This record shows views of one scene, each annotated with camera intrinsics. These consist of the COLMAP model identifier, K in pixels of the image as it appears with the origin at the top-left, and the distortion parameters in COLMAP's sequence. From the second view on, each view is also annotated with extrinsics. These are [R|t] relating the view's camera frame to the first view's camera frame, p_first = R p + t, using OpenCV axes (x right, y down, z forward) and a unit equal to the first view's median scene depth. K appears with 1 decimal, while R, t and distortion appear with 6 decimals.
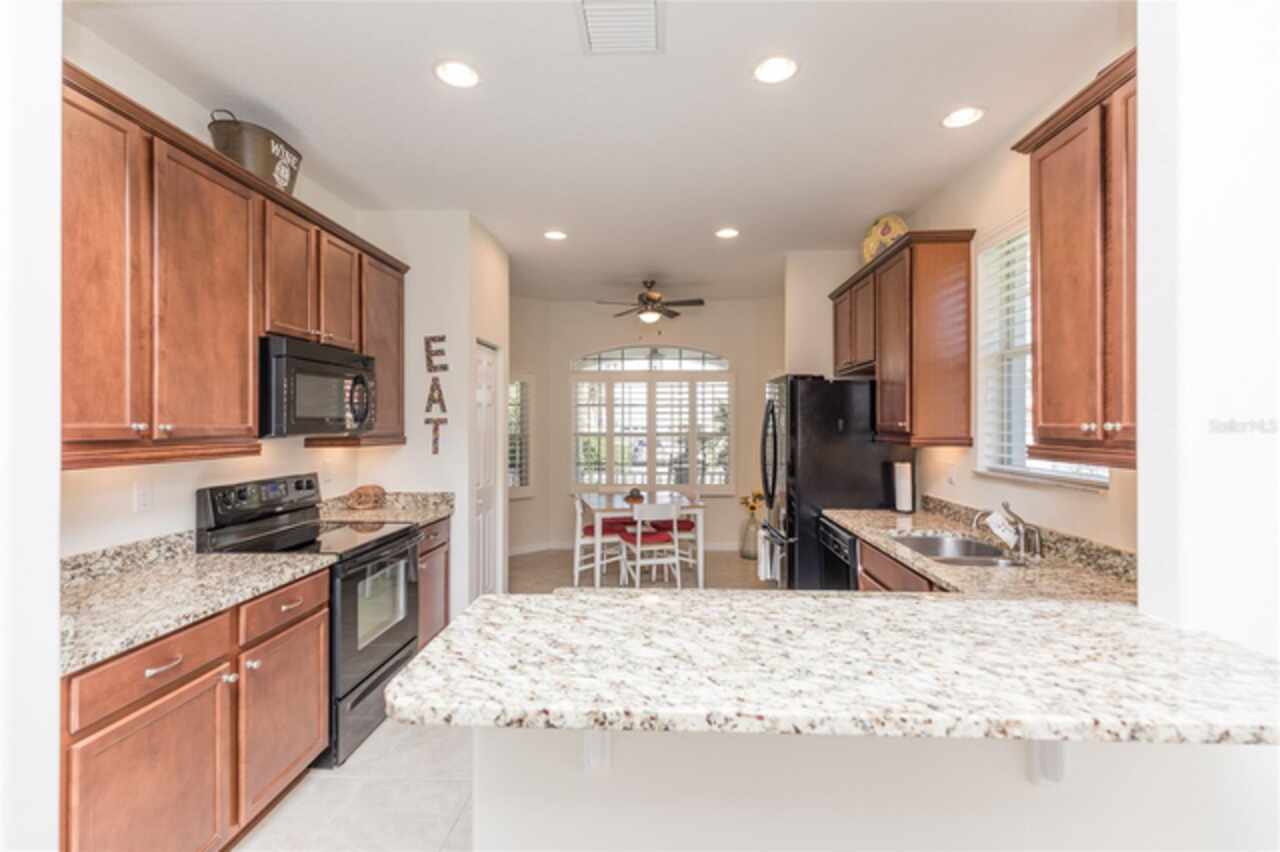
lens RADIAL K [[573.7, 0, 641.5], [0, 573.7, 422.9], [0, 0, 1]] dist [0.009026, -0.000279]
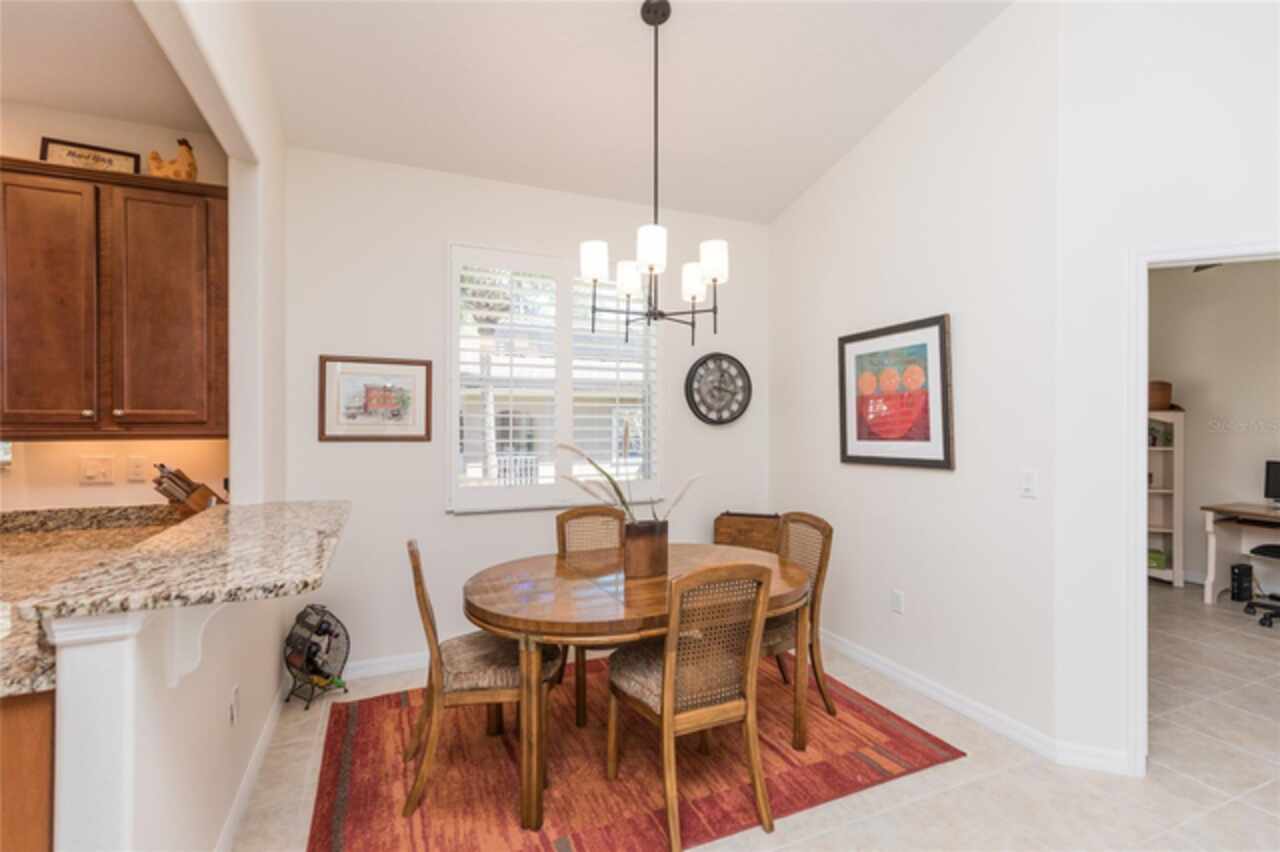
lens RADIAL K [[582.9, 0, 647.4], [0, 582.9, 422.4], [0, 0, 1]] dist [0.014259, -0.000261]
pose [[-0.446545, -0.005375, 0.894745, -0.633778], [-0.002551, 0.999986, 0.004734, 0.011333], [-0.894758, -0.000168, -0.446552, 0.248317]]
